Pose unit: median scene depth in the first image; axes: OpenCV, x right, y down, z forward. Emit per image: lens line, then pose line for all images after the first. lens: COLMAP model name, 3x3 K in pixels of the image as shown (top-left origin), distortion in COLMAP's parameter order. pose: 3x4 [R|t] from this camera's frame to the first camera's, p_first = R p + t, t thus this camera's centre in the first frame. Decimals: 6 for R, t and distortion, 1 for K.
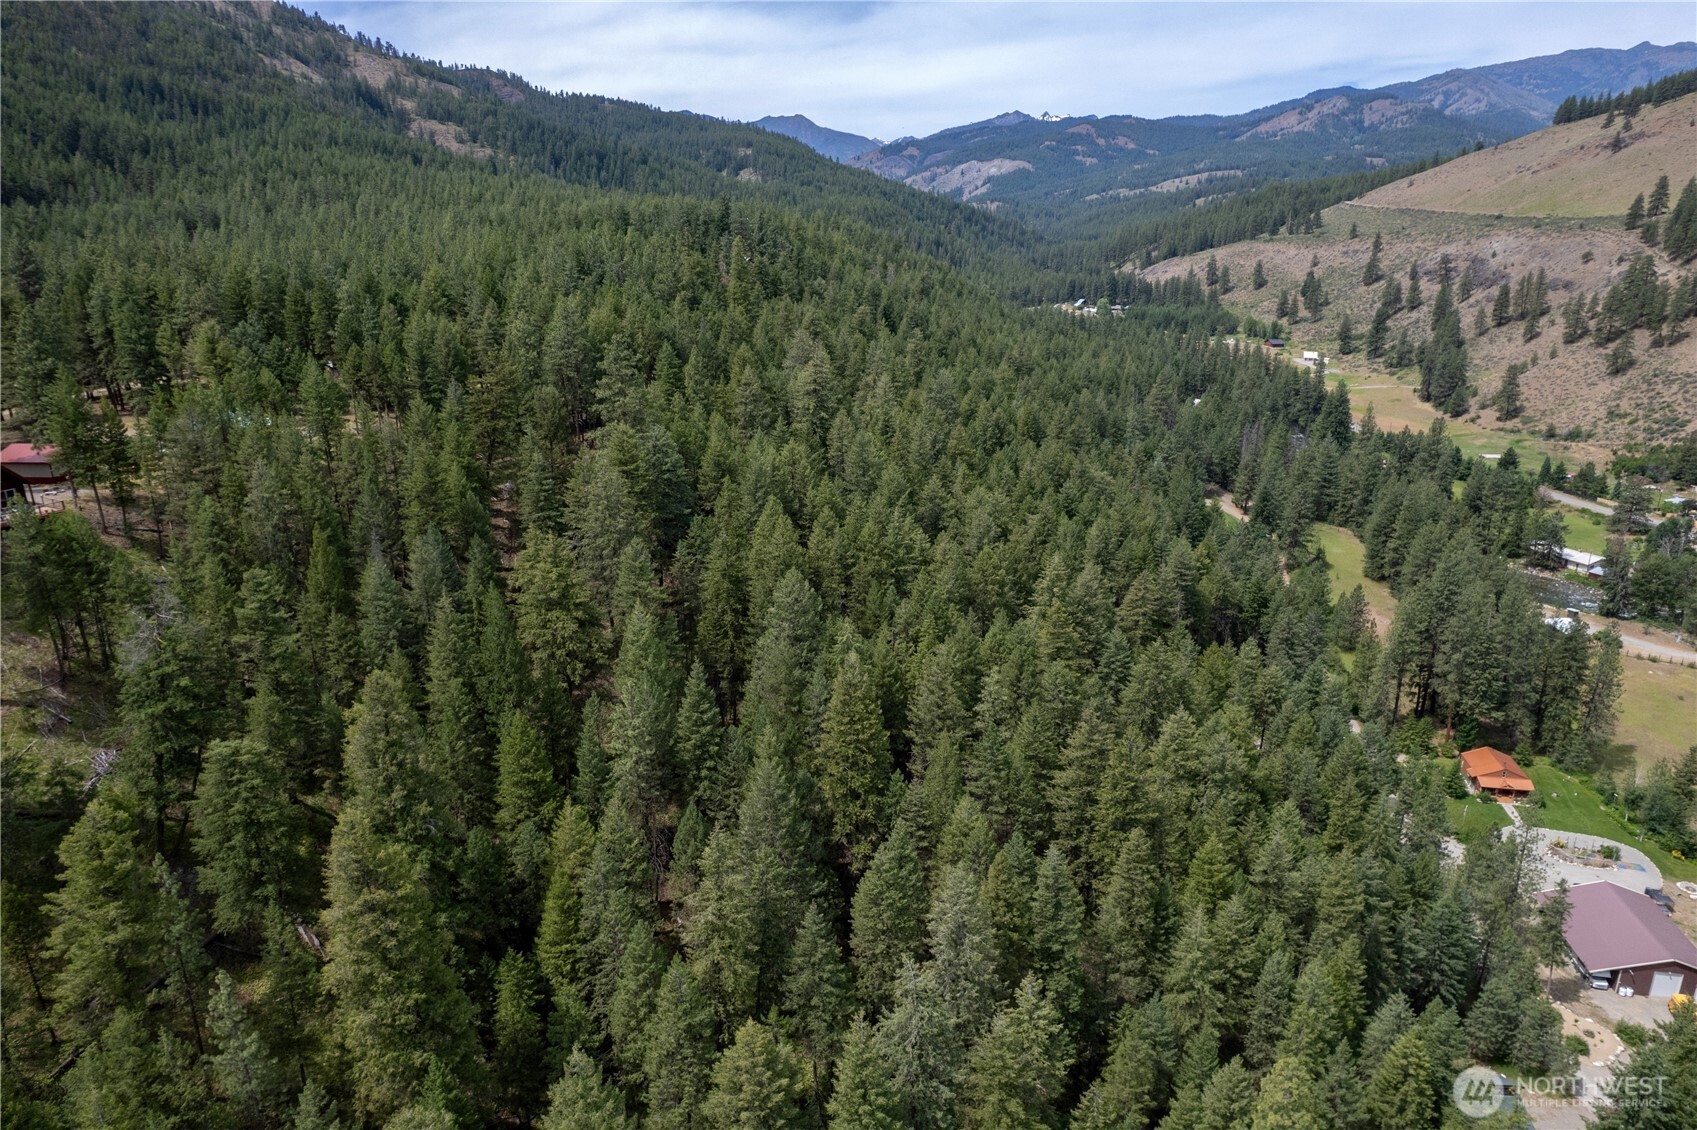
lens RADIAL K [[1087.5, 0, 841.4], [0, 1087.5, 573.9], [0, 0, 1]] dist [-0.080833, 0.071432]
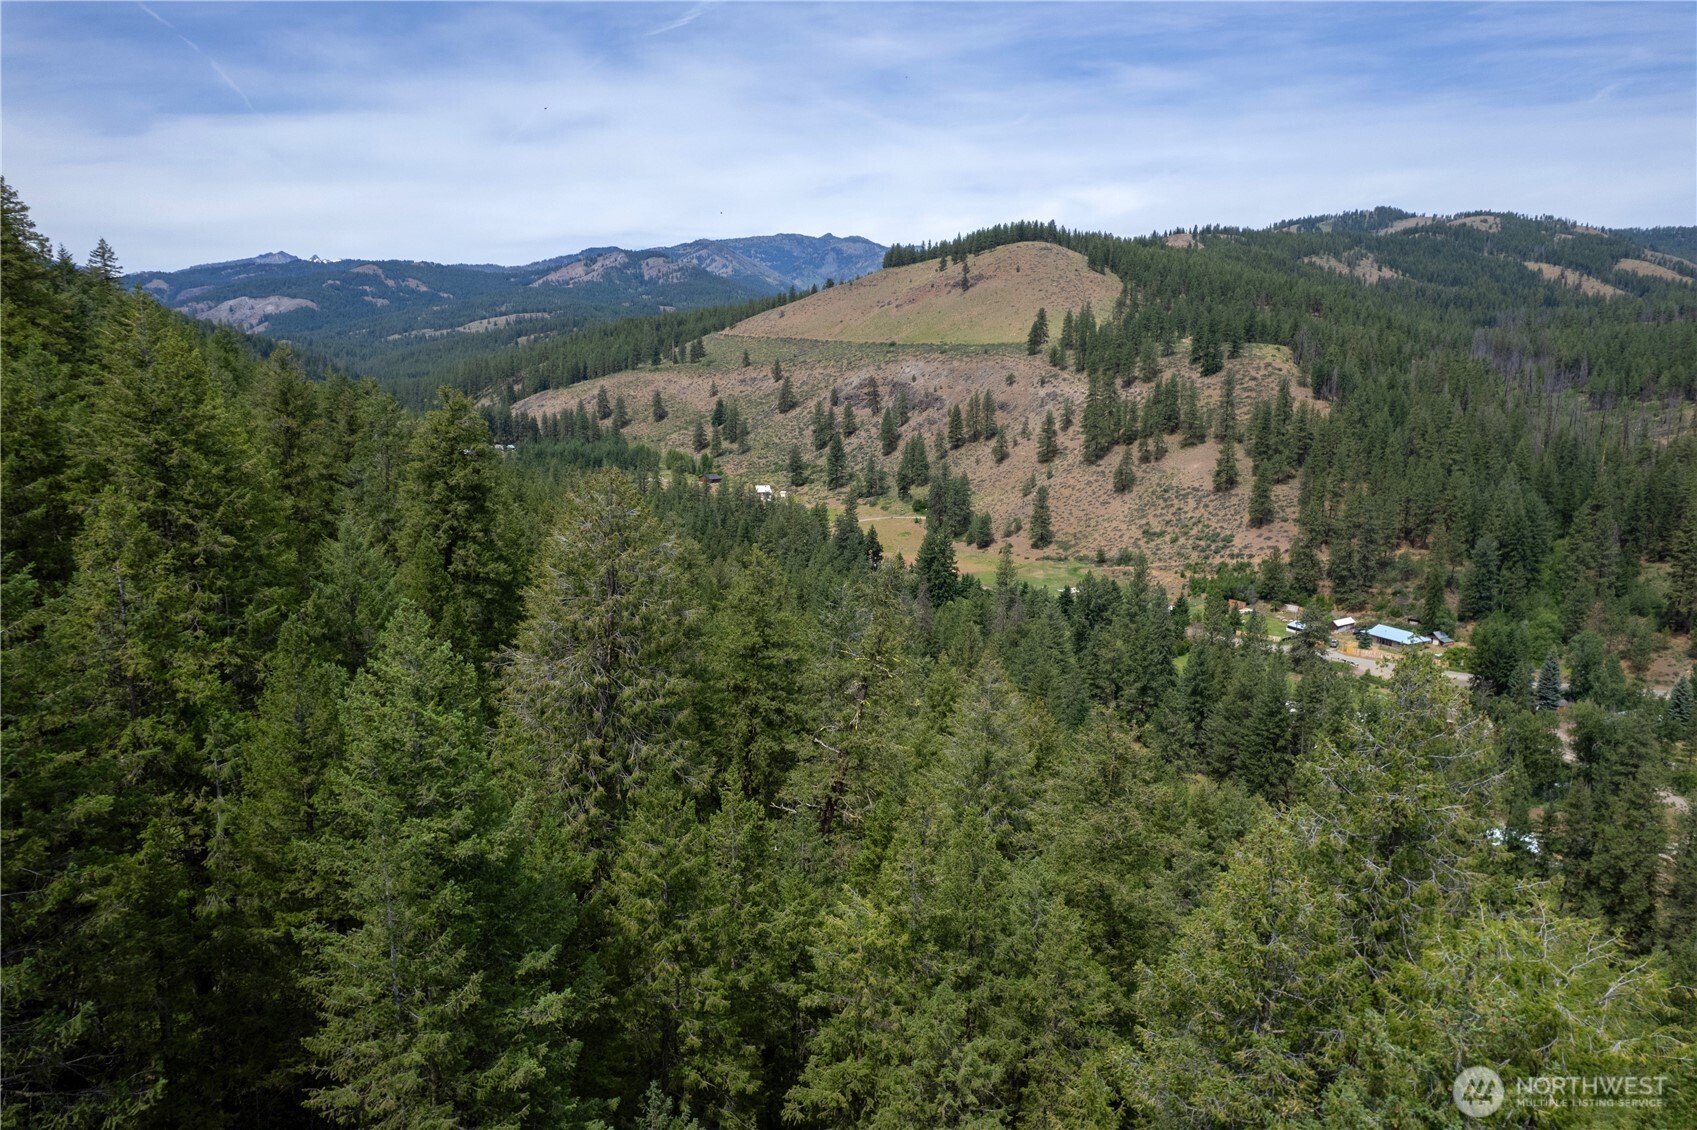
lens RADIAL K [[1087.5, 0, 838.4], [0, 1087.5, 567.4], [0, 0, 1]] dist [-0.080833, 0.071432]
pose [[0.812194, -0.087389, 0.576805, -0.014685], [0.164496, 0.982904, -0.082710, -0.024592], [-0.559716, 0.162059, 0.812684, 0.108296]]
